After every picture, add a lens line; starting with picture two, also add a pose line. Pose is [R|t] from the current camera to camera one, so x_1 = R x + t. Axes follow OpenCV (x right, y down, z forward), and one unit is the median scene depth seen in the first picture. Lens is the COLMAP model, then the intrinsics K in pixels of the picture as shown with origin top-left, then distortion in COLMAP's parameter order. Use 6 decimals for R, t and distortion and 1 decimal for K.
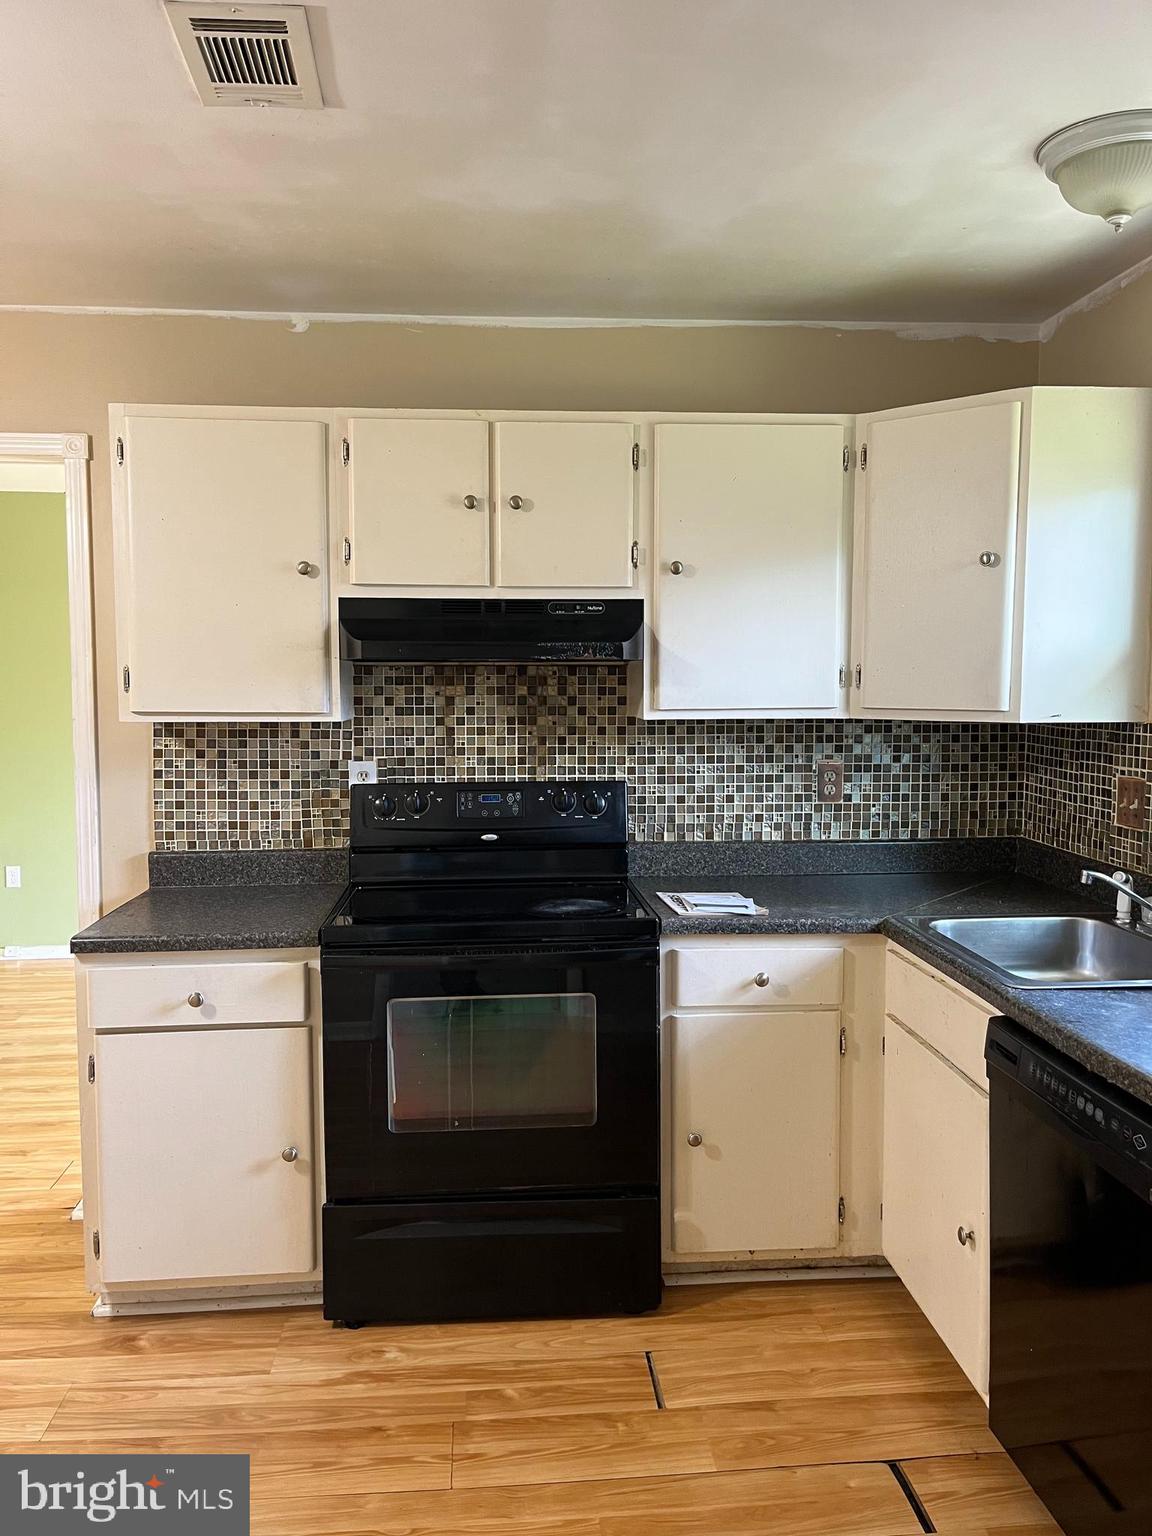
lens RADIAL K [[1143.7, 0, 577.5], [0, 1143.7, 779.0], [0, 0, 1]] dist [0.106458, -0.149940]
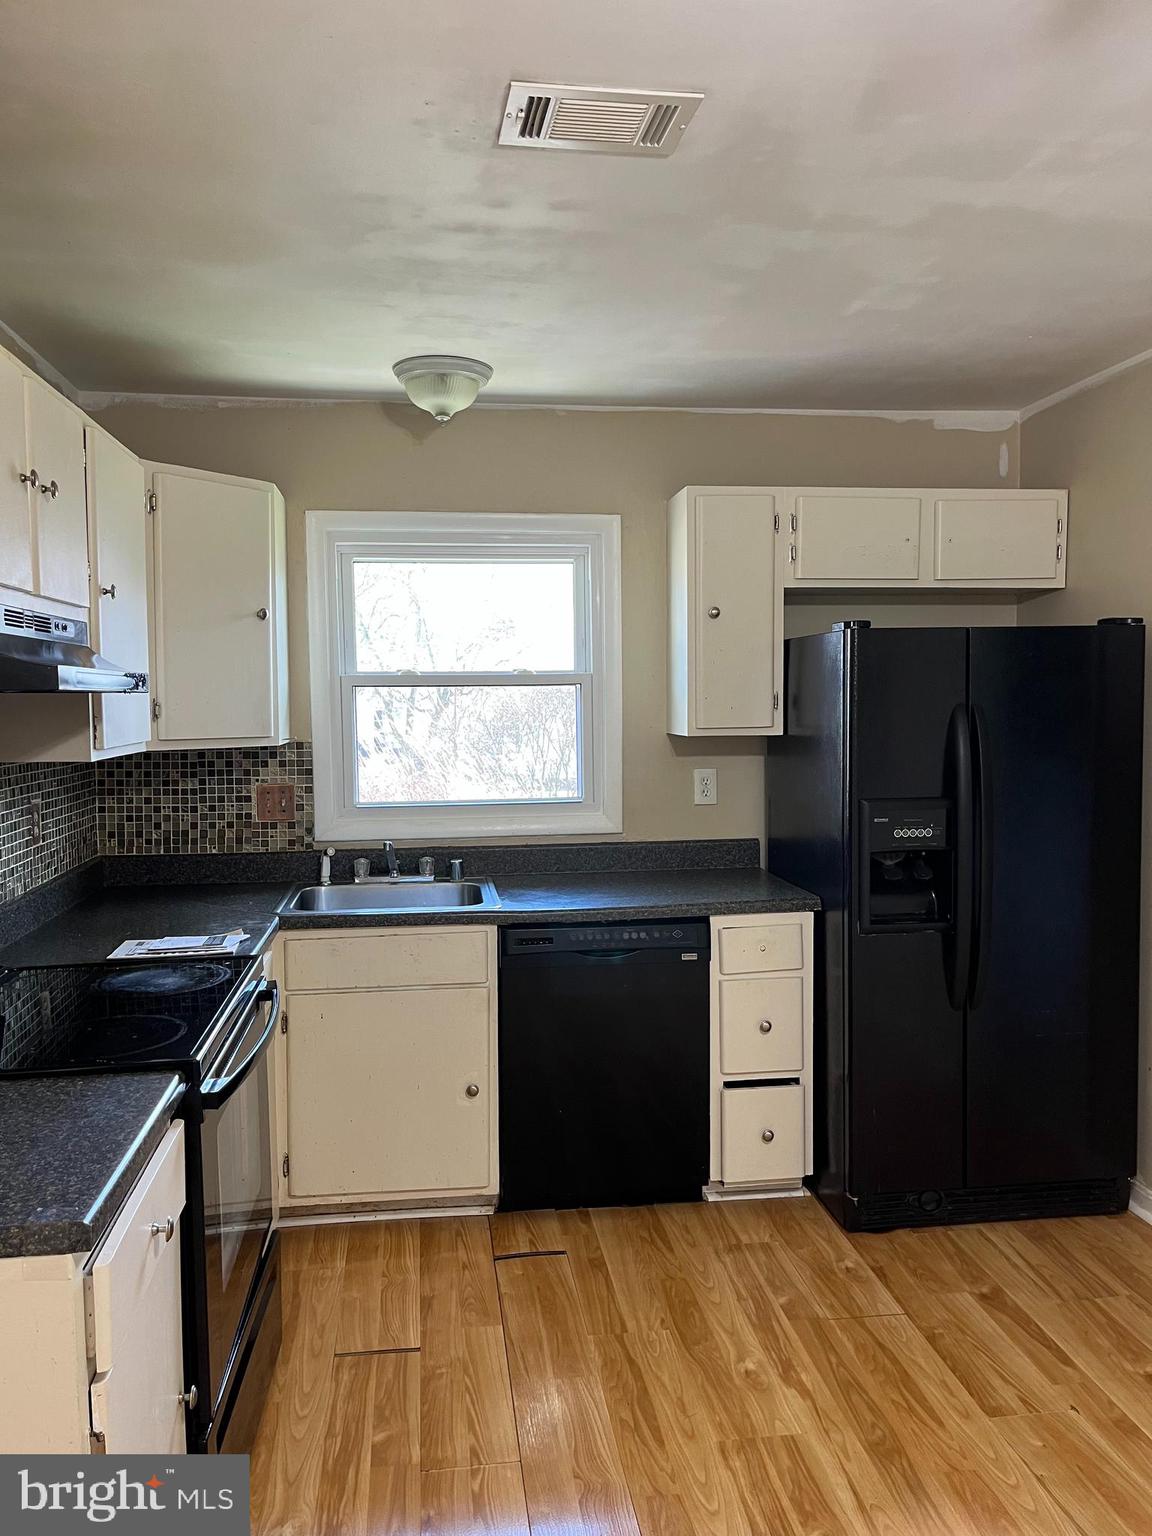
lens RADIAL K [[1143.7, 0, 577.5], [0, 1143.7, 779.0], [0, 0, 1]] dist [0.106458, -0.149940]
pose [[-0.059742, -0.062445, 0.996259, -1.024560], [0.086175, 0.993993, 0.067470, -0.078066], [-0.994487, 0.089883, -0.054002, 0.846719]]
